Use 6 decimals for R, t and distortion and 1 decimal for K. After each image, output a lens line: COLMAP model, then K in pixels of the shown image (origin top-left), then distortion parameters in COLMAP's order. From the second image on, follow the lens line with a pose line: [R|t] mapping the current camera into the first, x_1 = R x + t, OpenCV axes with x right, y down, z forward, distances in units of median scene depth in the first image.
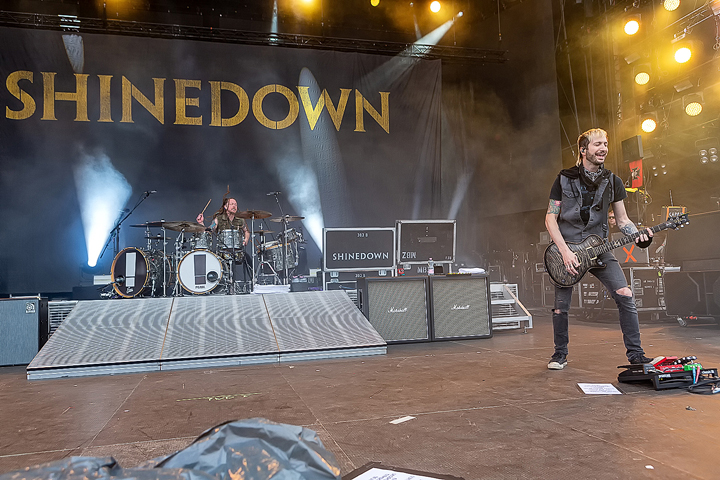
lens RADIAL K [[554.9, 0, 364.1], [0, 554.9, 228.9], [0, 0, 1]] dist [0.010574, -0.006138]
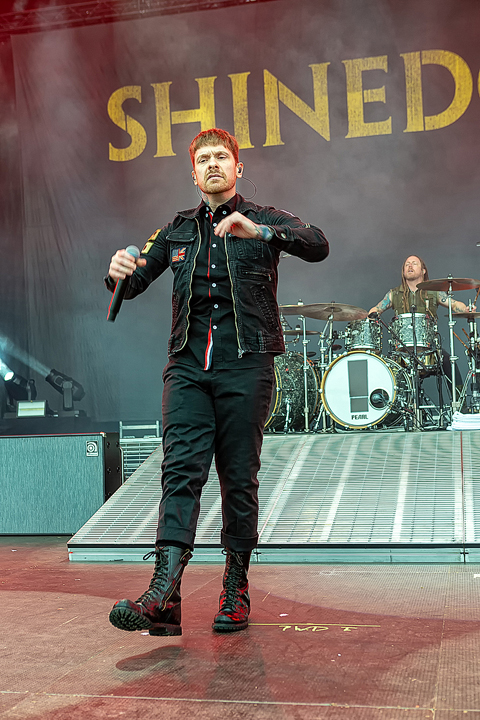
lens RADIAL K [[956.7, 0, 240.0], [0, 956.7, 360.0], [0, 0, 1]] dist [-0.021931, -0.015054]
pose [[0.880839, -0.020204, -0.472985, 0.051162], [0.044865, 0.998155, 0.040913, 0.000656], [0.471286, -0.057258, 0.880120, 0.064973]]
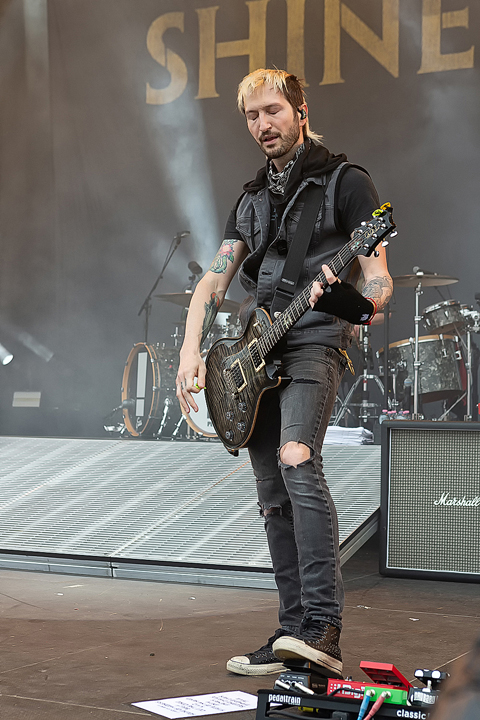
lens RADIAL K [[1315.4, 0, 237.9], [0, 1315.4, 452.9], [0, 0, 1]] dist [-0.521673, 1.710605]
pose [[0.752238, 0.061183, -0.656045, 0.404348], [0.028166, 0.991783, 0.124789, -0.013265], [0.658290, -0.112349, 0.744334, 0.104519]]
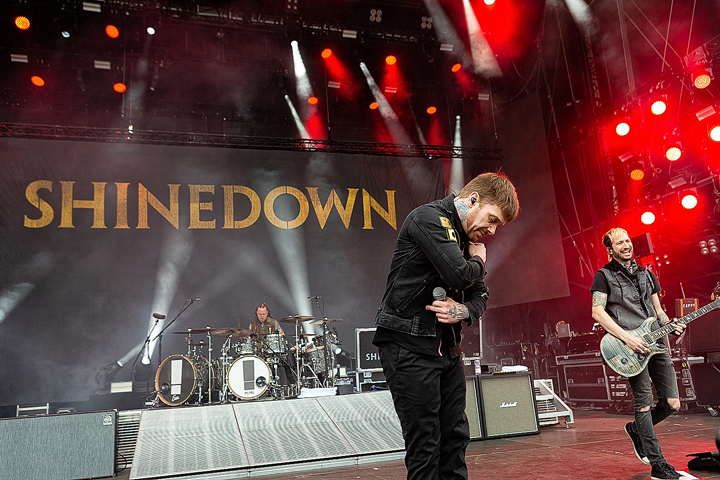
lens RADIAL K [[577.0, 0, 360.0], [0, 577.0, 240.0], [0, 0, 1]] dist [0.010580, -0.006744]
pose [[0.999161, -0.025699, 0.031882, -0.095140], [0.029853, 0.990046, -0.137542, -0.017247], [-0.028030, 0.138378, 0.989983, -0.080020]]
